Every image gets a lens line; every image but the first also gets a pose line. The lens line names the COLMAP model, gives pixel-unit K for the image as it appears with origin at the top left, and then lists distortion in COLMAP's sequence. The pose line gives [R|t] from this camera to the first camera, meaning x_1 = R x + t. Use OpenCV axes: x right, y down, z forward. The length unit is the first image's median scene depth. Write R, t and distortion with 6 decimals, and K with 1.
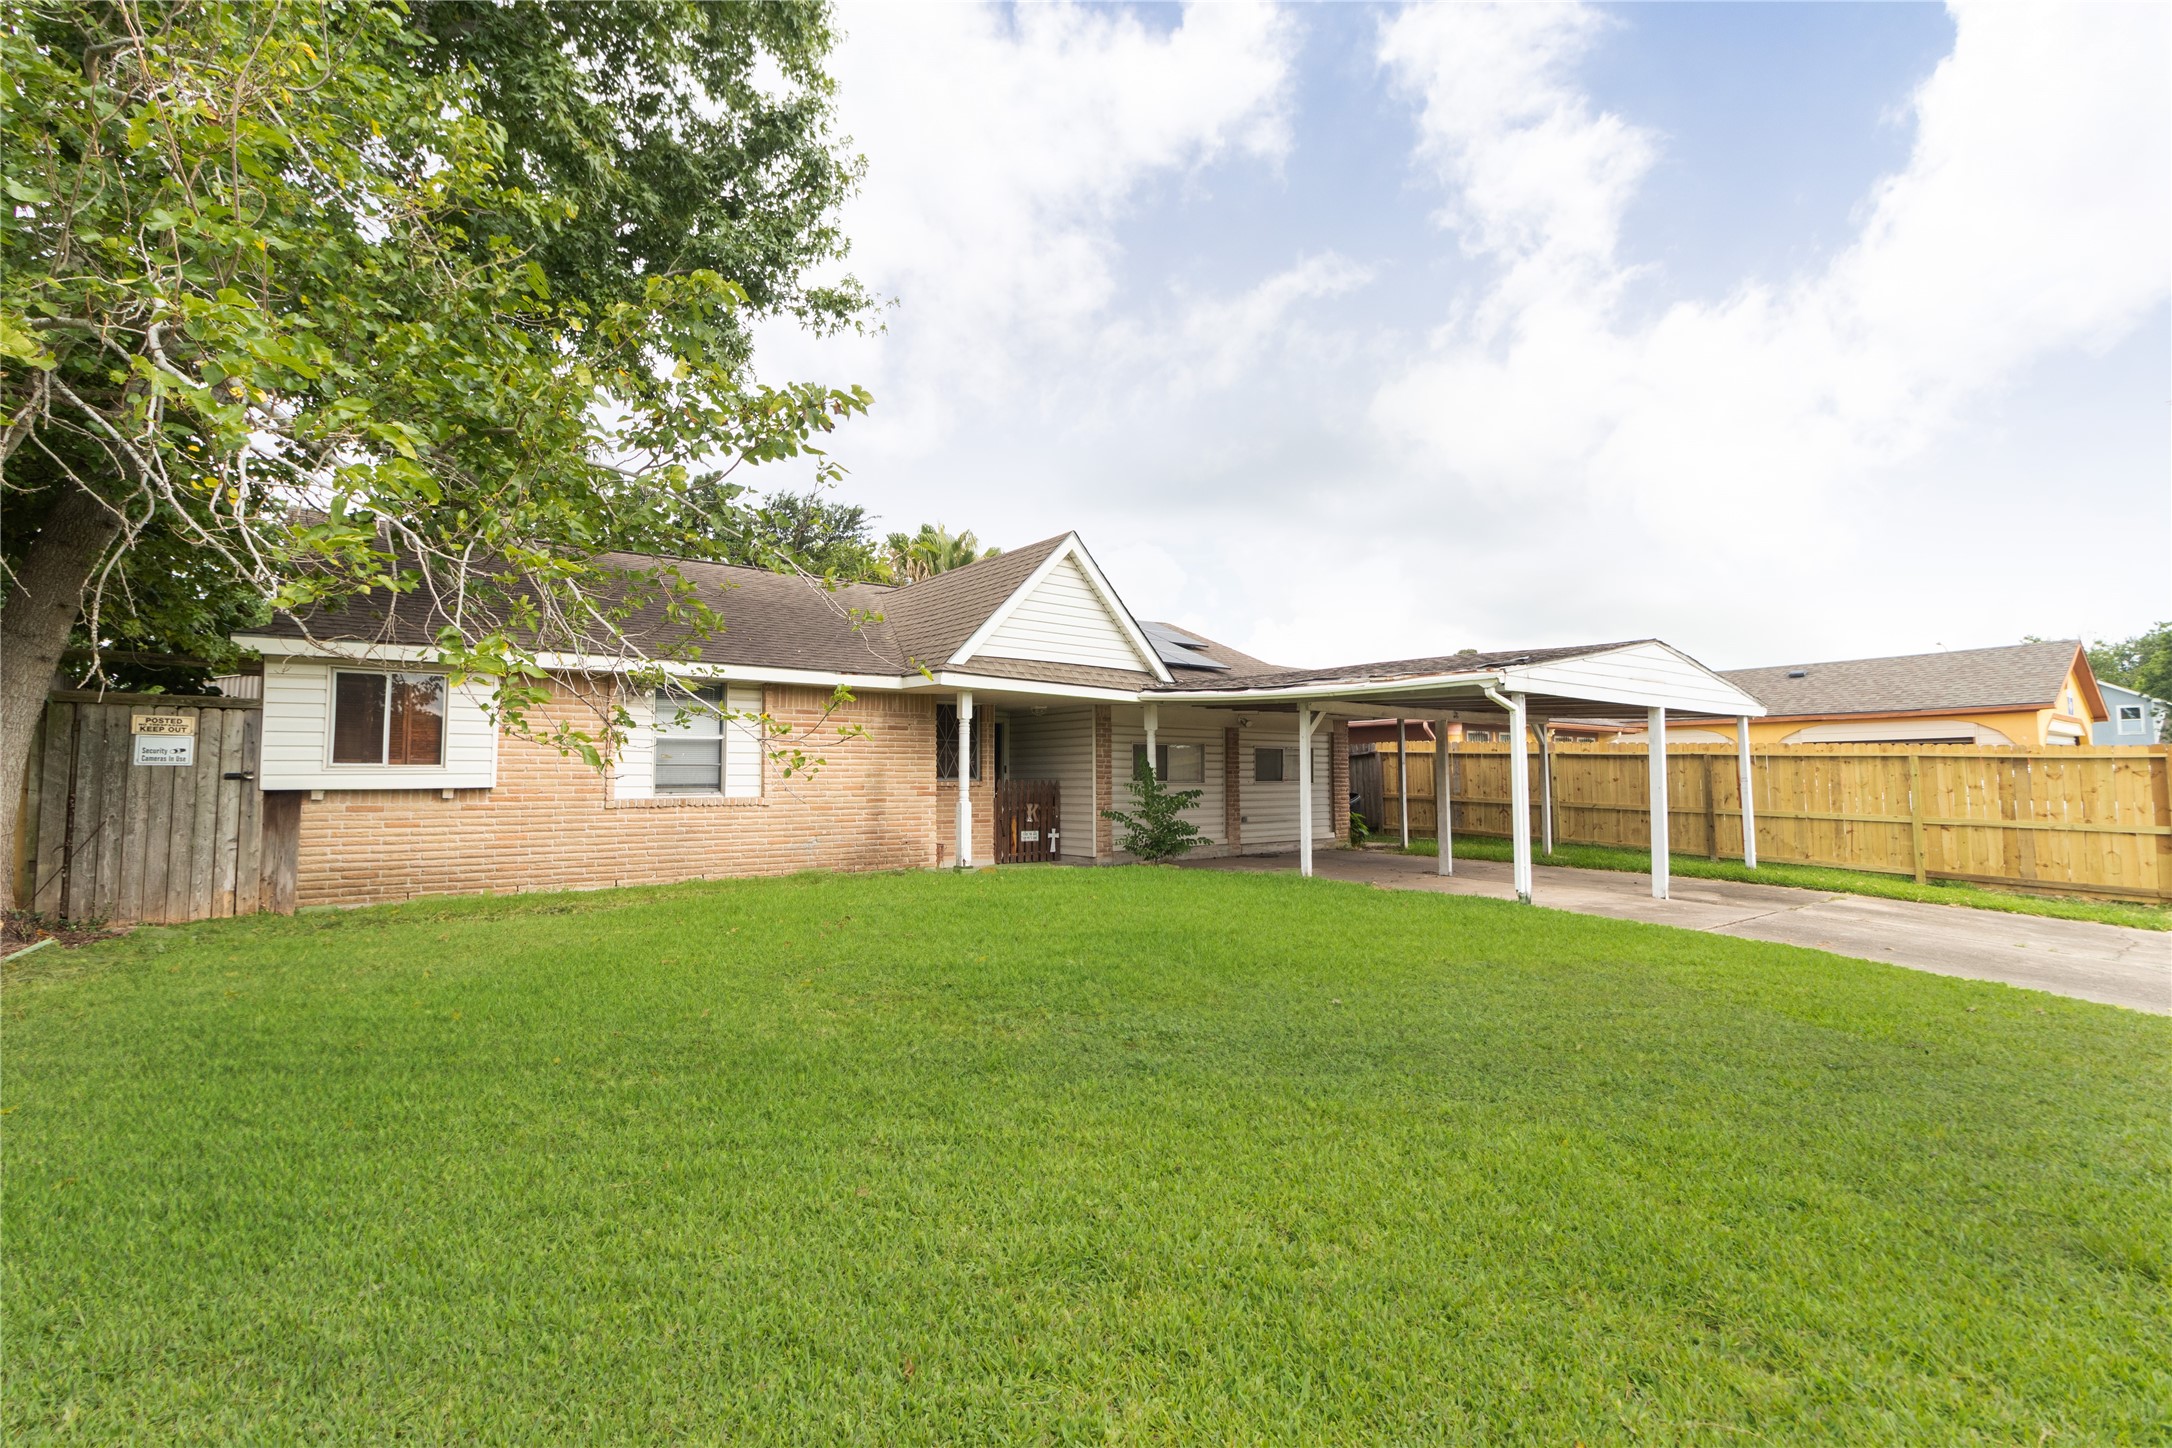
lens RADIAL K [[1004.9, 0, 1073.1], [0, 1004.9, 703.2], [0, 0, 1]] dist [0.003946, 0.000407]
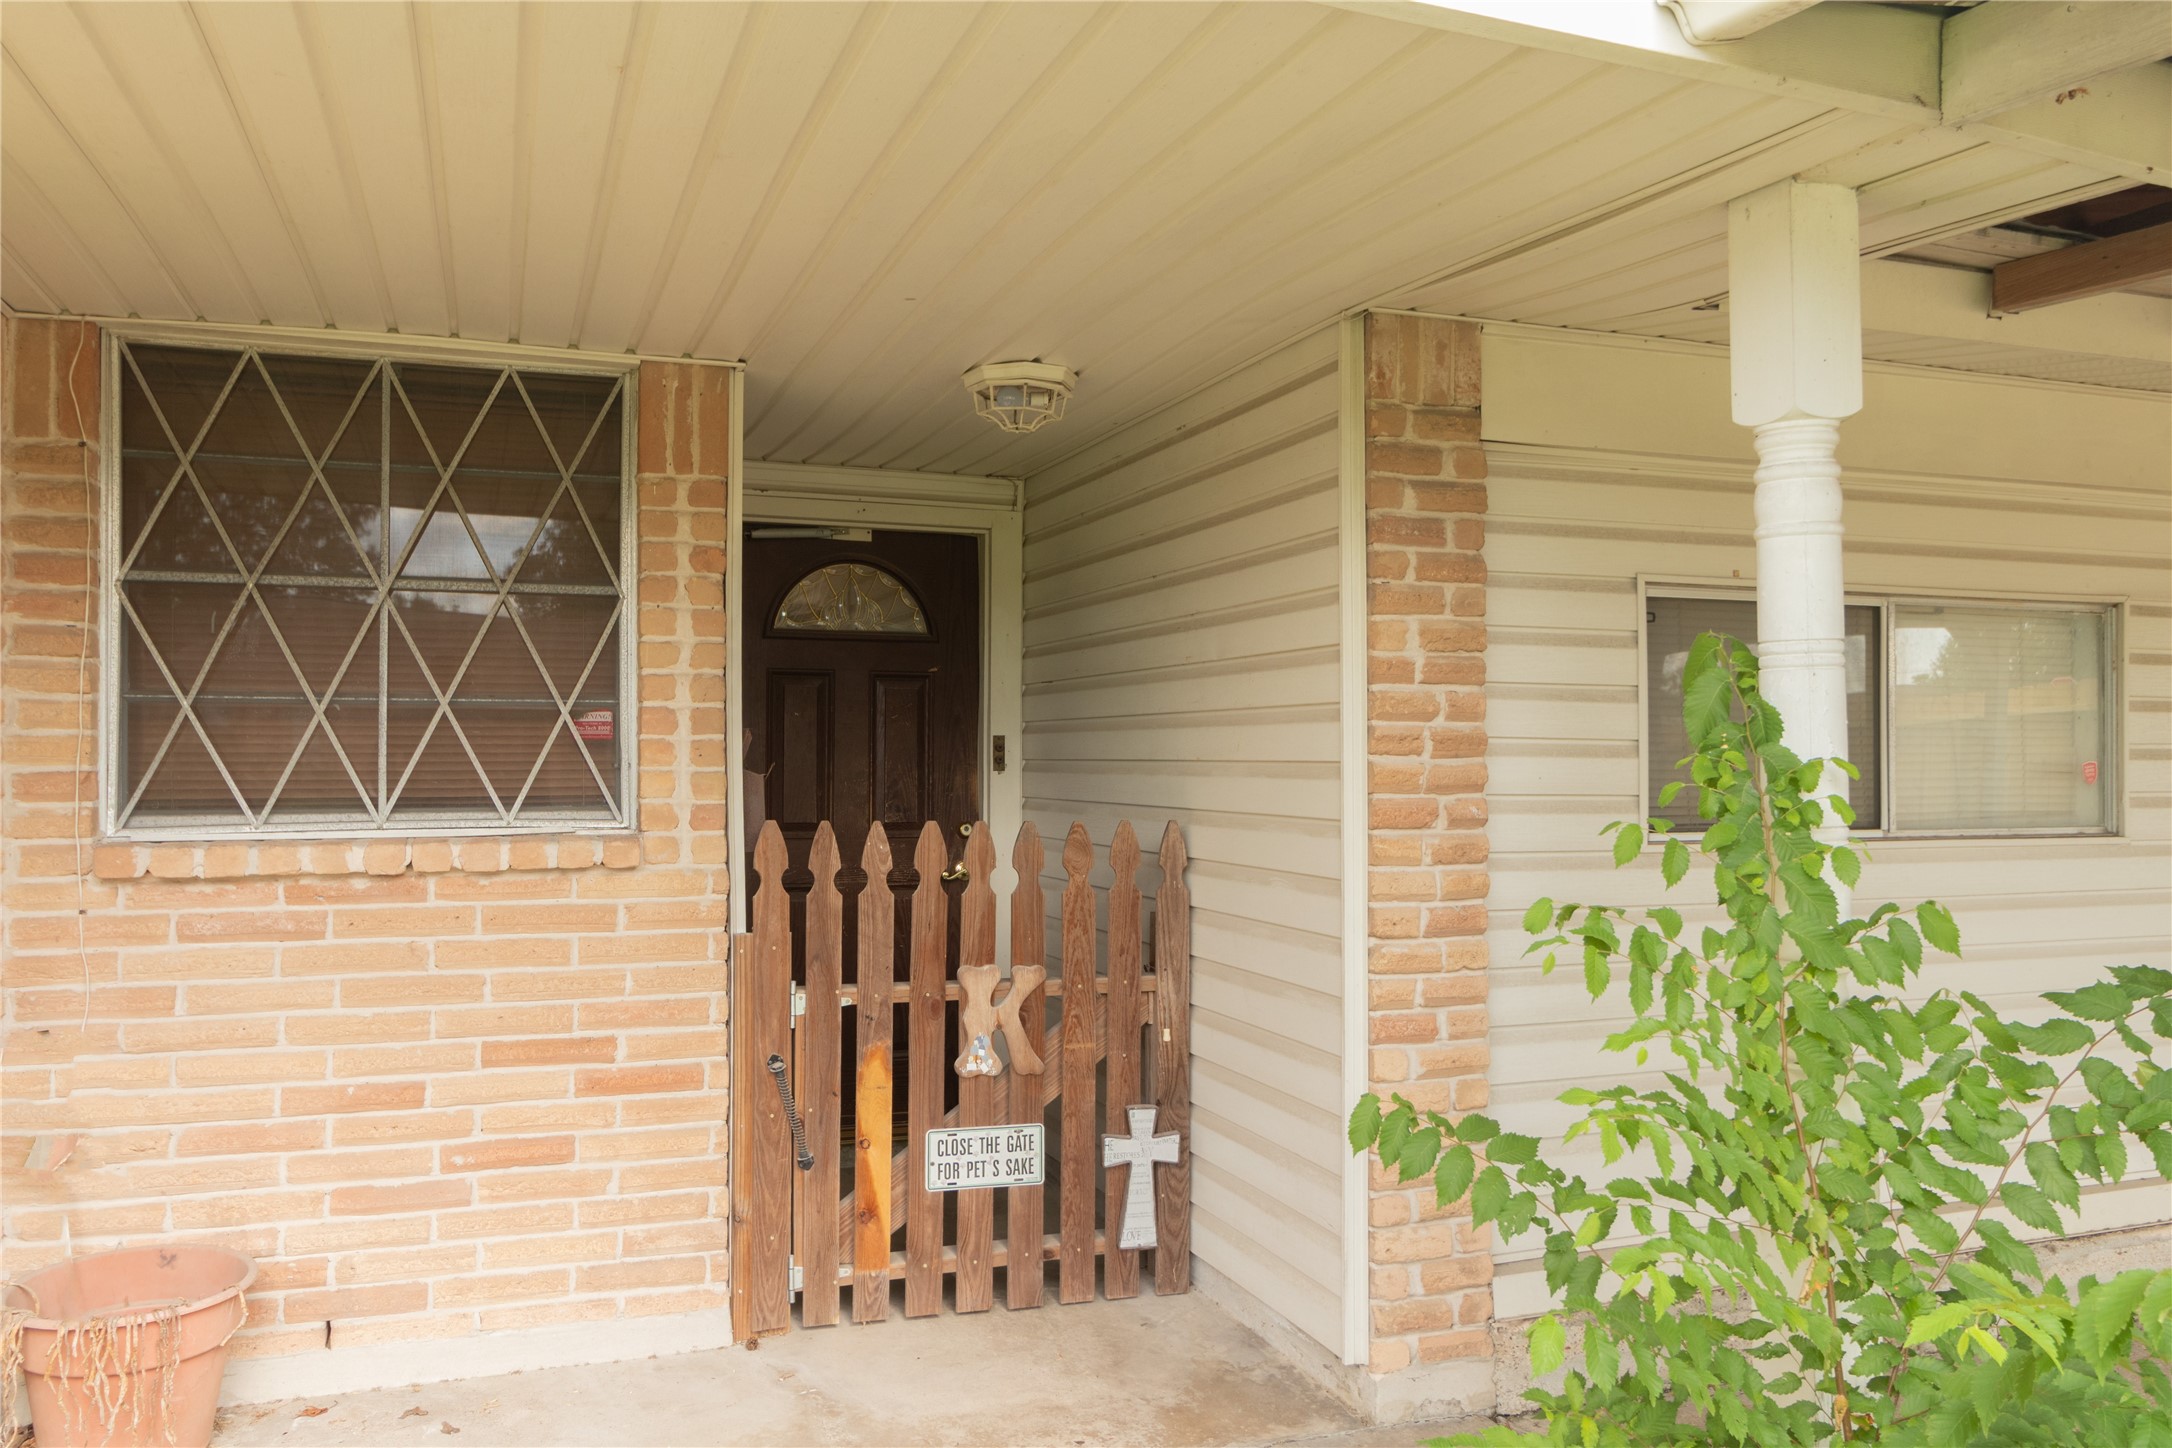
lens RADIAL K [[1493.1, 0, 1086.0], [0, 1493.1, 724.0], [0, 0, 1]] dist [-0.007792, -0.001949]
pose [[0.942634, -0.003110, -0.333815, 0.058400], [0.023519, 0.998091, 0.057114, 0.048082], [0.333000, -0.061689, 0.940907, 0.804815]]
